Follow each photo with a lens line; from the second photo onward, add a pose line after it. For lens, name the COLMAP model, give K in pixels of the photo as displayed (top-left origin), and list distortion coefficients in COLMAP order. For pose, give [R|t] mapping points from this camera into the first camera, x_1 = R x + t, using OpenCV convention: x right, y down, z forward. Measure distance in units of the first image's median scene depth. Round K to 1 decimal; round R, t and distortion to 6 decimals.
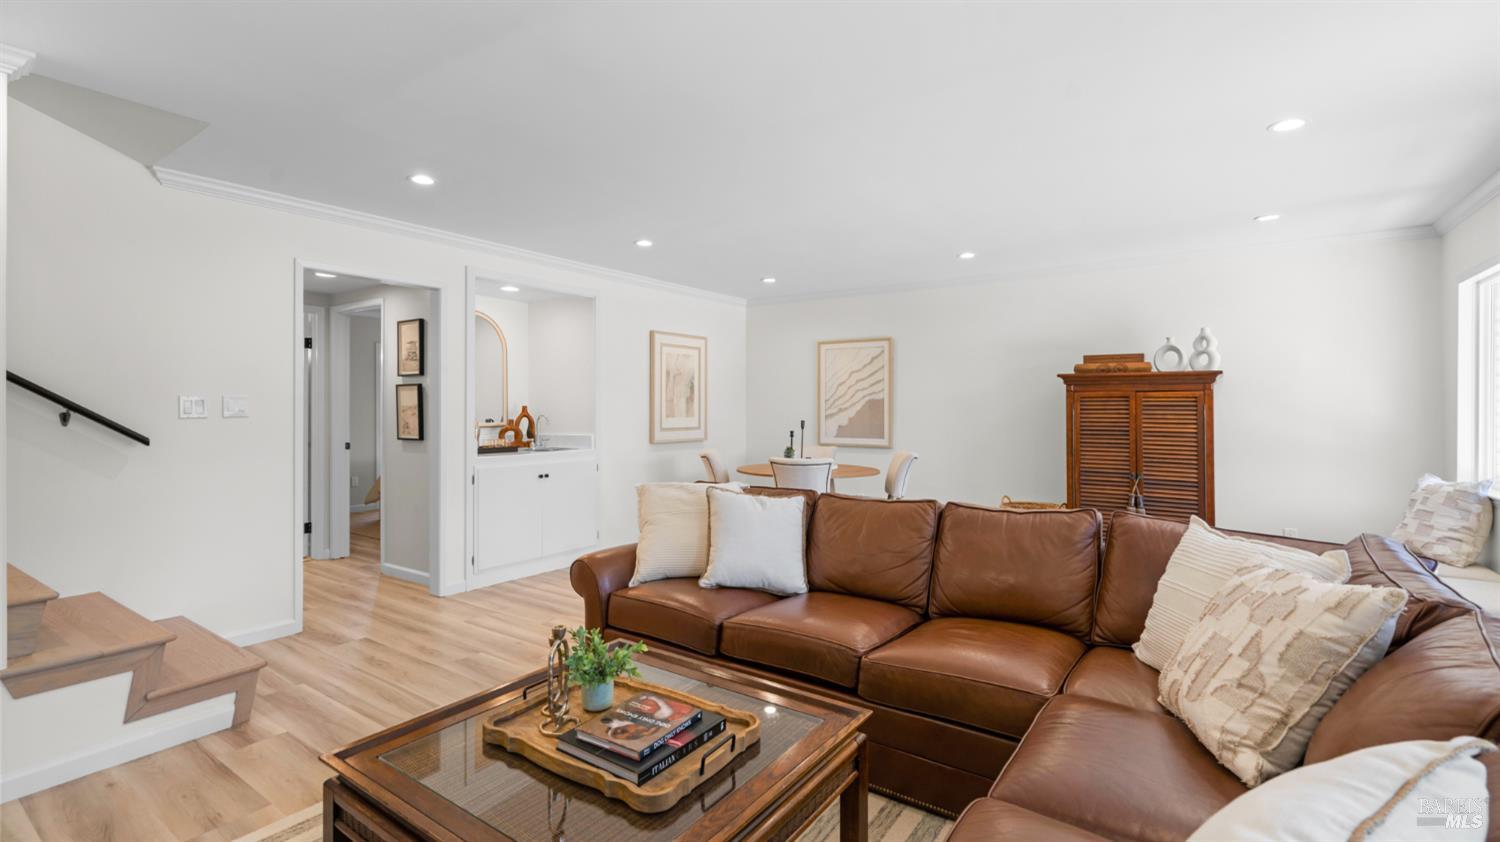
lens RADIAL K [[686.8, 0, 749.8], [0, 686.8, 398.4], [0, 0, 1]] dist [-0.007123, 0.002702]
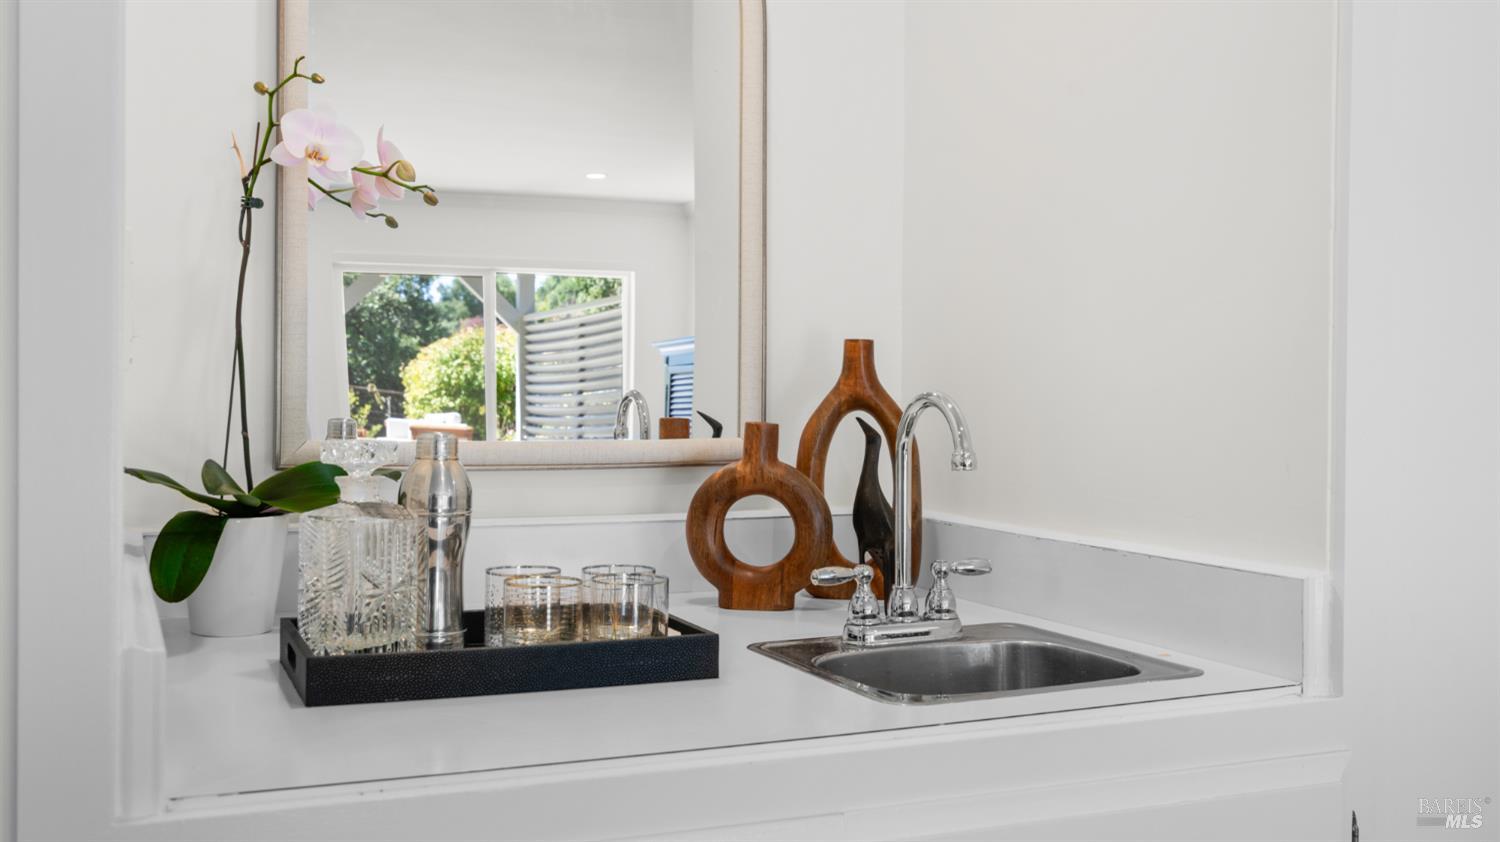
lens RADIAL K [[1428.2, 0, 740.8], [0, 1428.2, 415.4], [0, 0, 1]] dist [0.025072, 0.000000]
pose [[0.845450, 0.018063, -0.533750, -0.172964], [0.000551, 0.999398, 0.034695, 0.016619], [0.534055, -0.029627, 0.844931, 0.703270]]
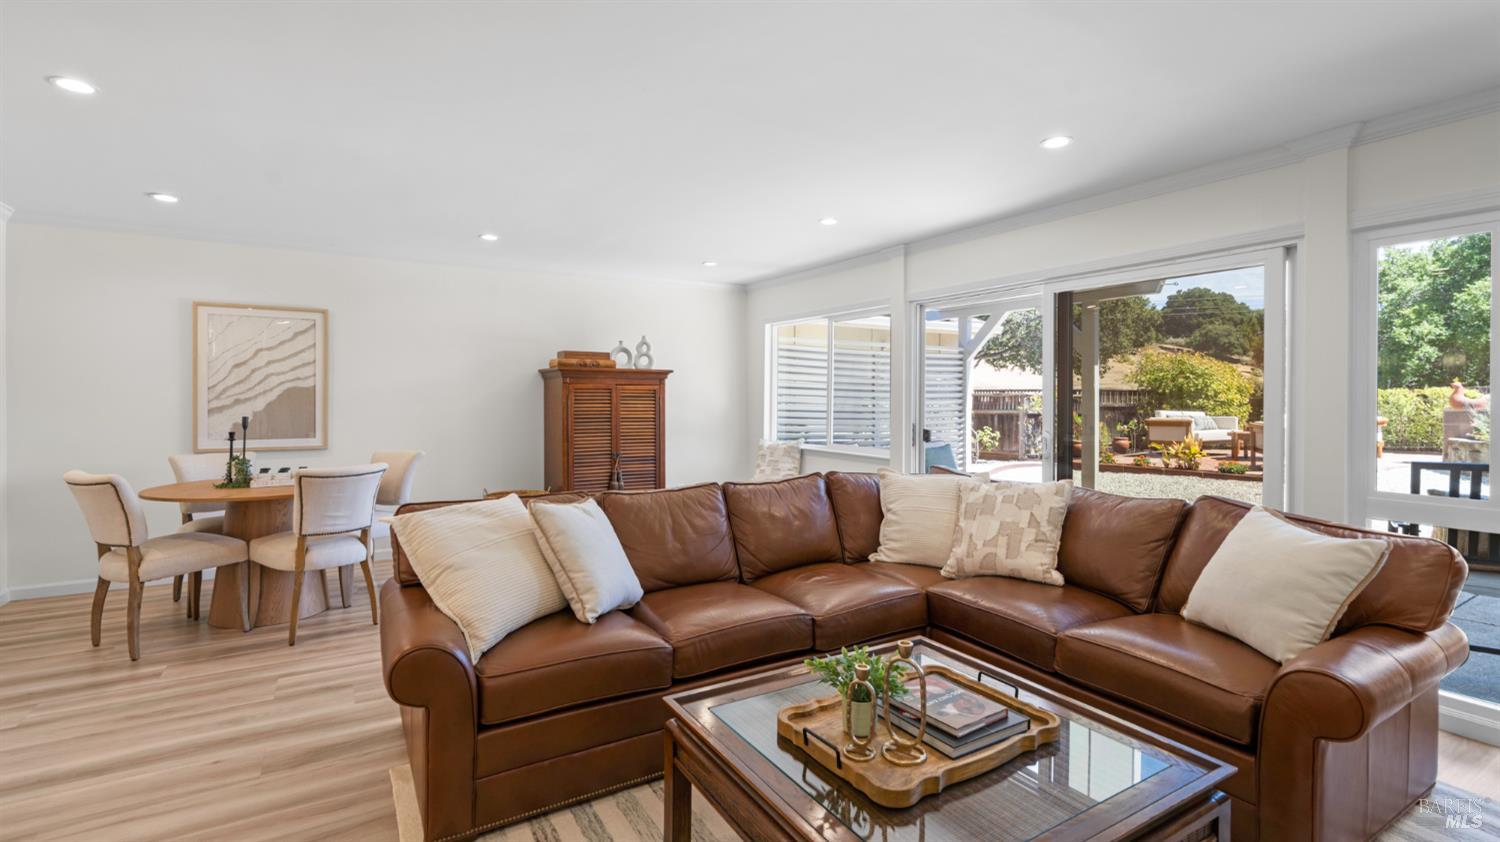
lens RADIAL K [[686.8, 0, 755.6], [0, 686.8, 397.6], [0, 0, 1]] dist [-0.007123, 0.002702]
pose [[0.383364, -0.000249, 0.923597, -0.359662], [-0.013486, 0.999892, 0.005868, 0.001843], [-0.923499, -0.014705, 0.383319, 0.253956]]
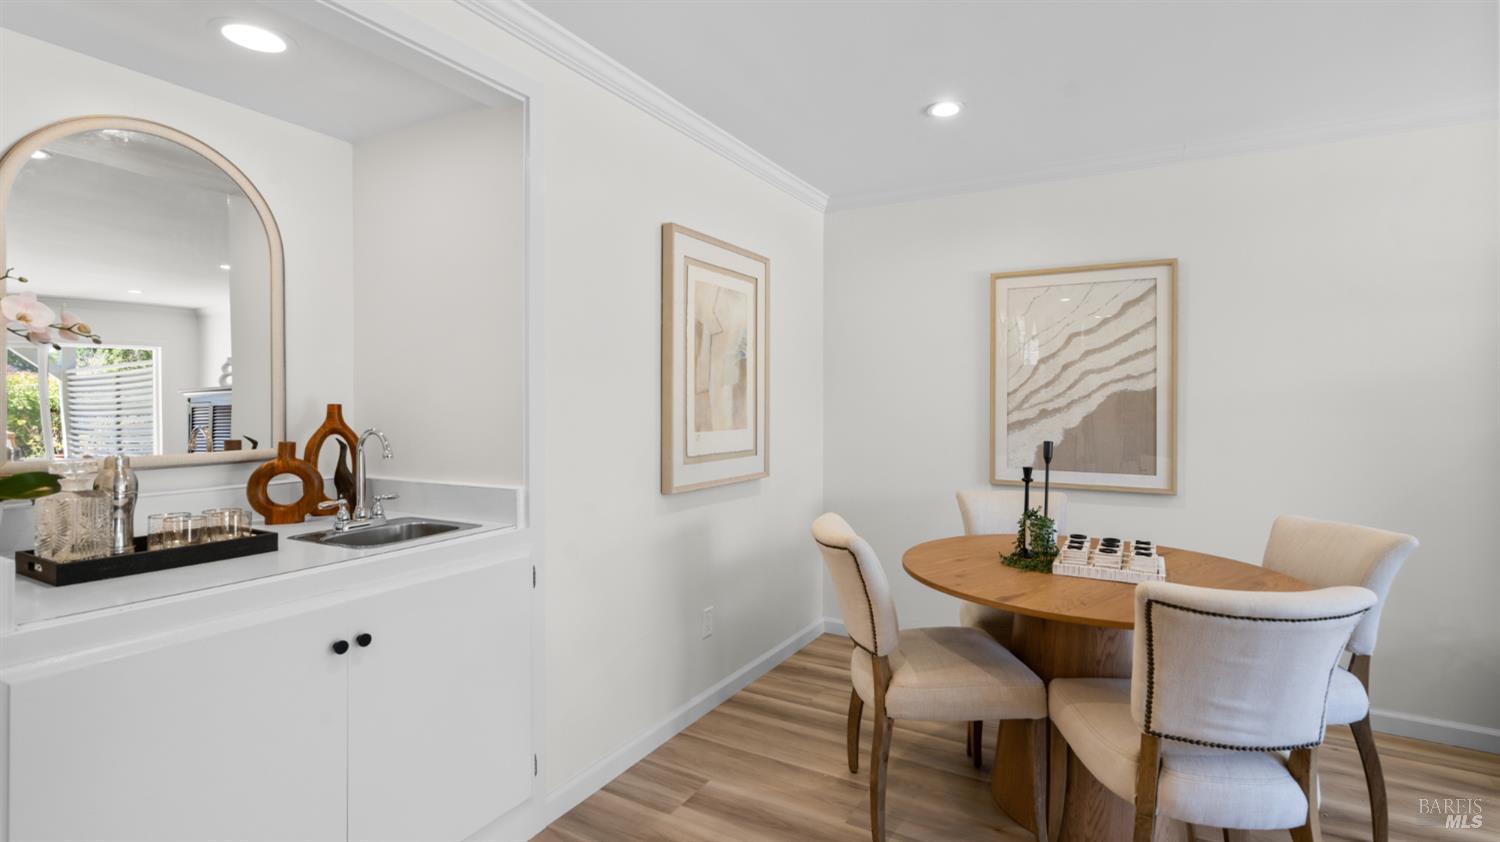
lens RADIAL K [[686.8, 0, 751.7], [0, 686.8, 403.4], [0, 0, 1]] dist [-0.007123, 0.002702]
pose [[0.994887, 0.000860, 0.100987, -0.138131], [-0.002492, 0.999868, 0.016037, 0.003427], [-0.100960, -0.016207, 0.994759, 0.602889]]
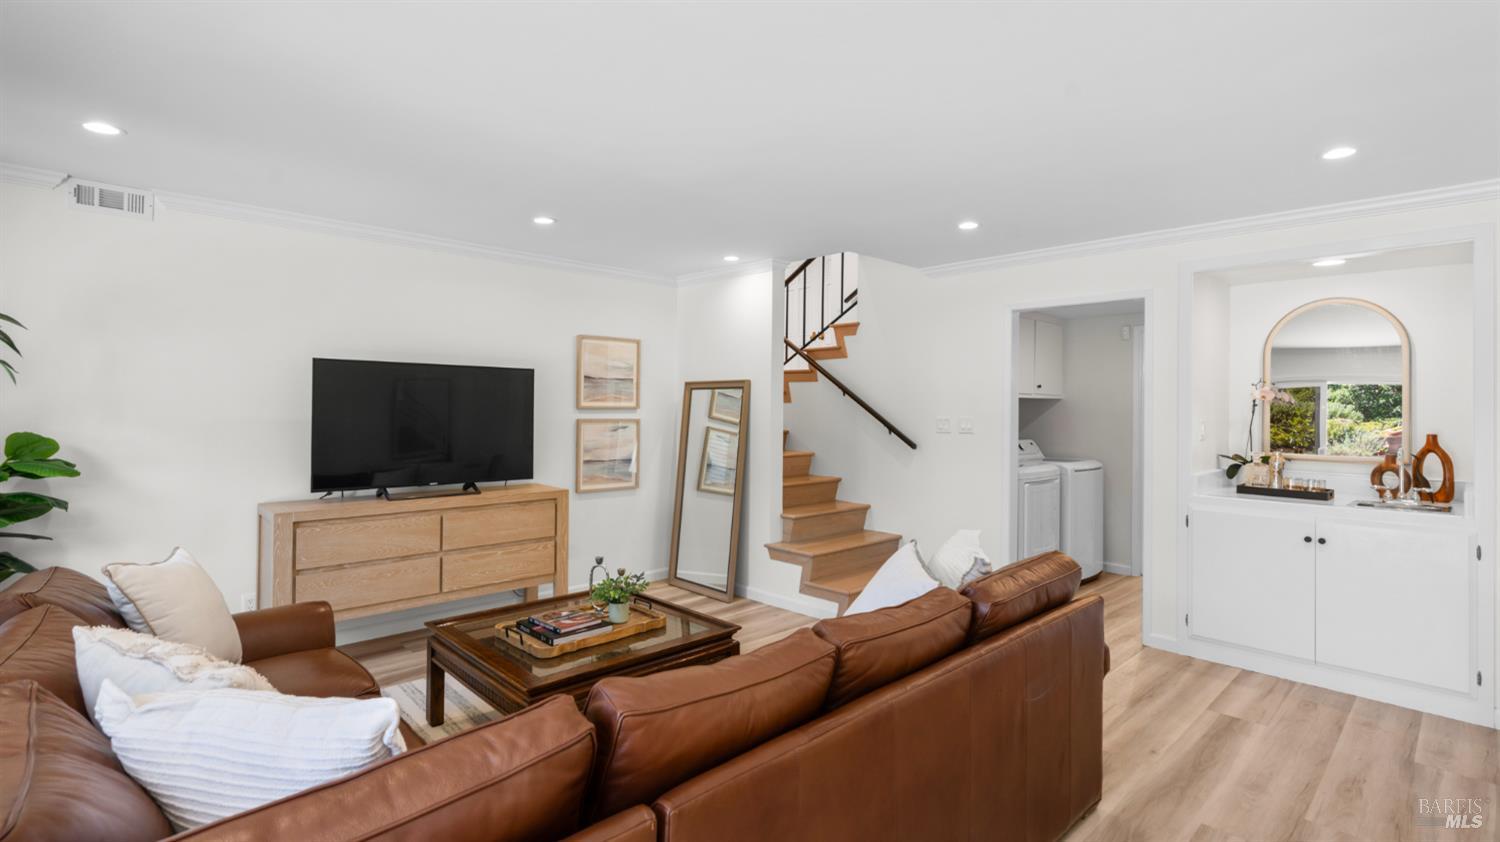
lens RADIAL K [[686.8, 0, 747.8], [0, 686.8, 414.5], [0, 0, 1]] dist [-0.007123, 0.002702]
pose [[-0.207870, 0.003862, -0.978149, 0.408698], [0.002100, 0.999992, 0.003502, -0.010932], [0.978154, -0.001326, -0.207876, 0.523520]]
